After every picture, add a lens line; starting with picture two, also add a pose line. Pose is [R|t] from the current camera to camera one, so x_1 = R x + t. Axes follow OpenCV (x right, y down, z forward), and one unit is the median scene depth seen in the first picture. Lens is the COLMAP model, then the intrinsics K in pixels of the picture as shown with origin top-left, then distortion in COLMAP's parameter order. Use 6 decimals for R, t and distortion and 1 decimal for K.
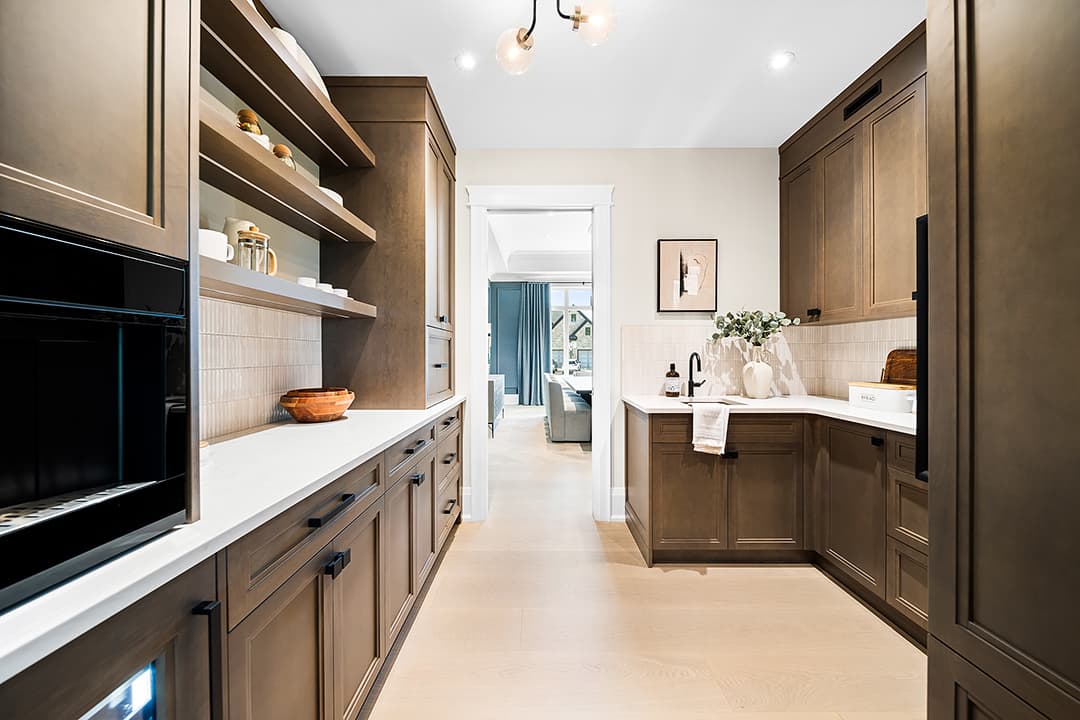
lens RADIAL K [[377.3, 0, 540.9], [0, 377.3, 357.0], [0, 0, 1]] dist [-0.000125, 0.000000]
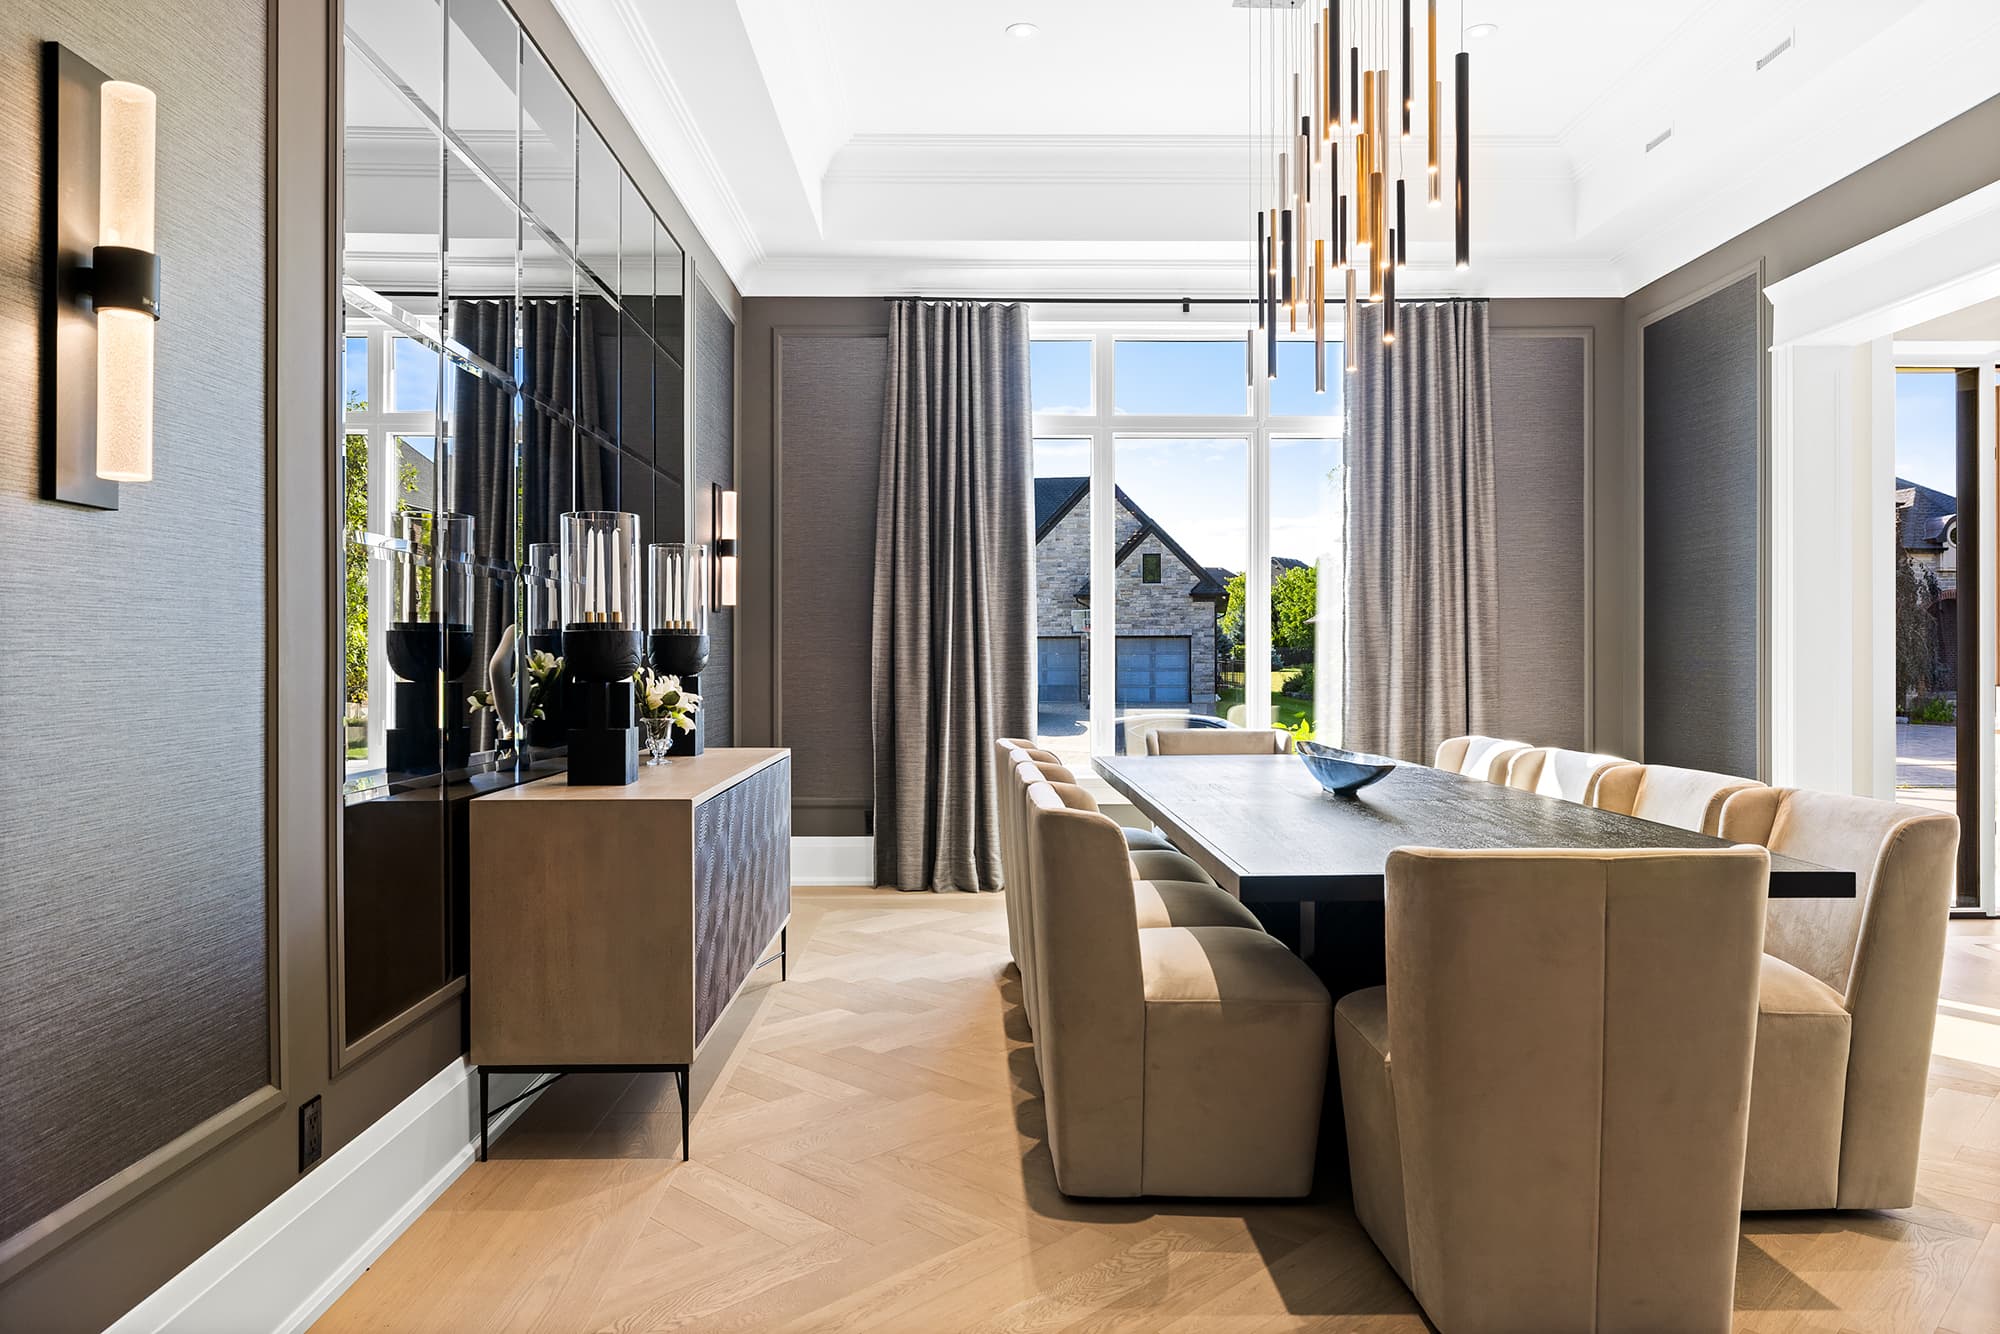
lens RADIAL K [[698.7, 0, 990.8], [0, 698.7, 668.7], [0, 0, 1]] dist [-0.000125, 0.000000]
pose [[0.999650, -0.000012, 0.026462, -0.005749], [0.000186, 0.999978, -0.006591, 0.009004], [-0.026462, 0.006594, 0.999628, 0.627711]]
